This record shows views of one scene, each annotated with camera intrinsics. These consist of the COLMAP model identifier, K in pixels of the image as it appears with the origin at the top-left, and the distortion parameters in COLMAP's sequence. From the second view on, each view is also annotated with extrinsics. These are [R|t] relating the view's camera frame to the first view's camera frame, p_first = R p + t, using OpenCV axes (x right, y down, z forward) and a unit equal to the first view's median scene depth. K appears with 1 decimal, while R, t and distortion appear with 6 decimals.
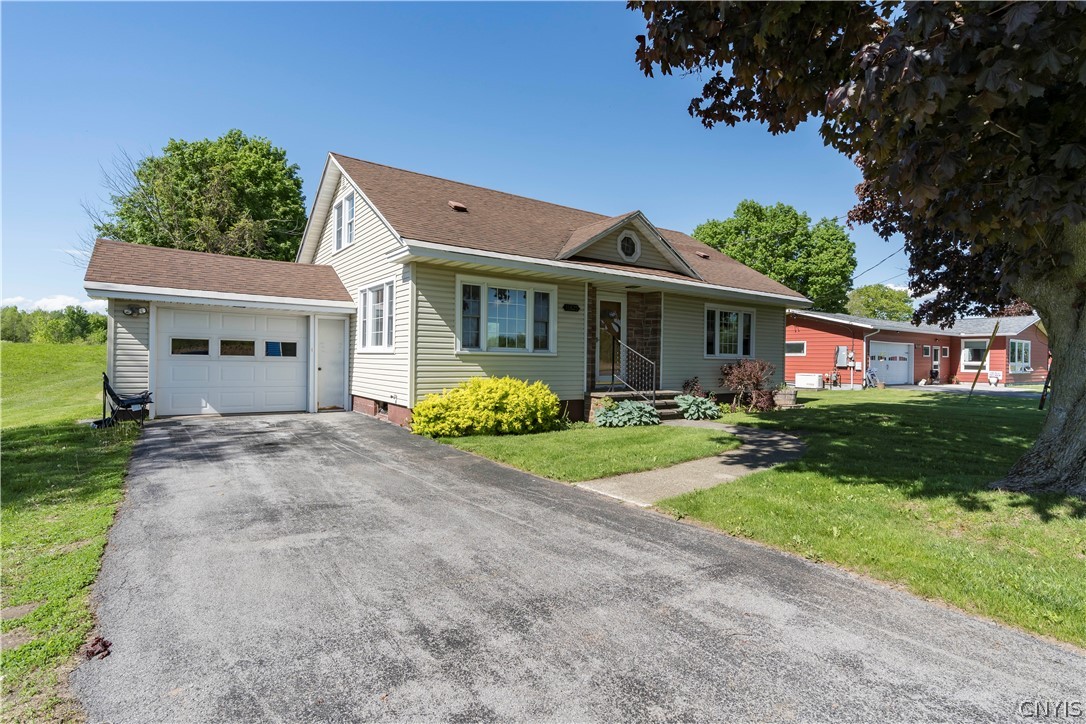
lens RADIAL K [[531.9, 0, 543.0], [0, 531.9, 362.0], [0, 0, 1]] dist [0.001652, 0.000369]
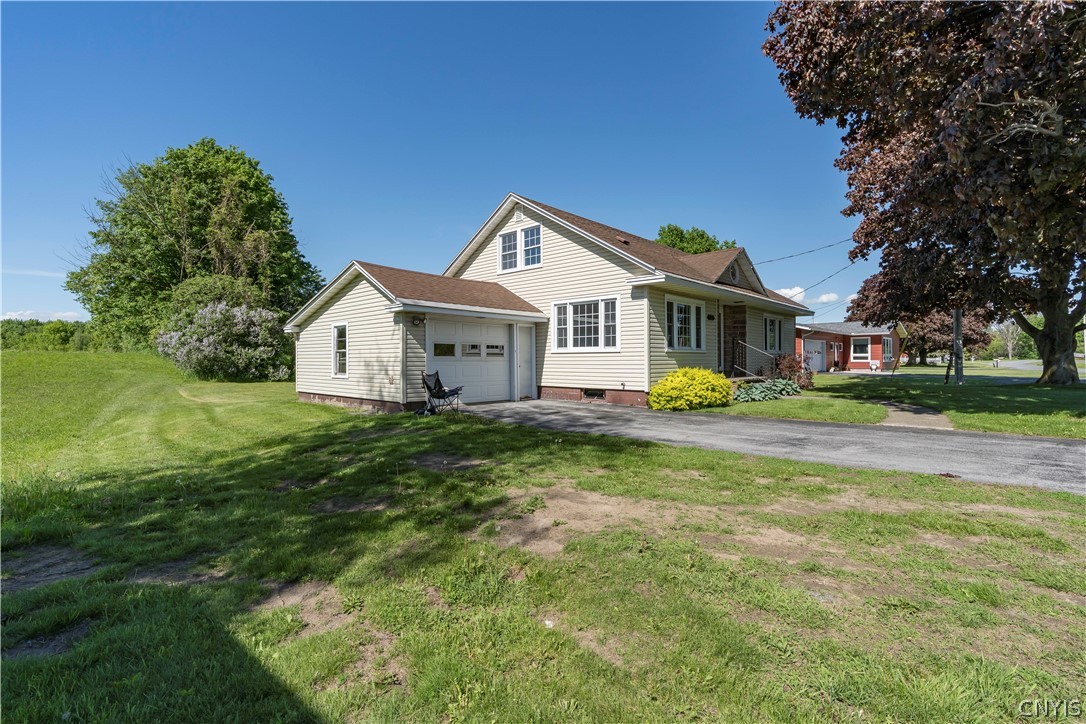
lens RADIAL K [[489.9, 0, 543.0], [0, 489.9, 362.0], [0, 0, 1]] dist [-0.002523, 0.000000]
pose [[0.979064, -0.021136, 0.202452, -0.544664], [0.021193, 0.999774, 0.001885, 0.001732], [-0.202446, 0.002445, 0.979290, -0.132603]]
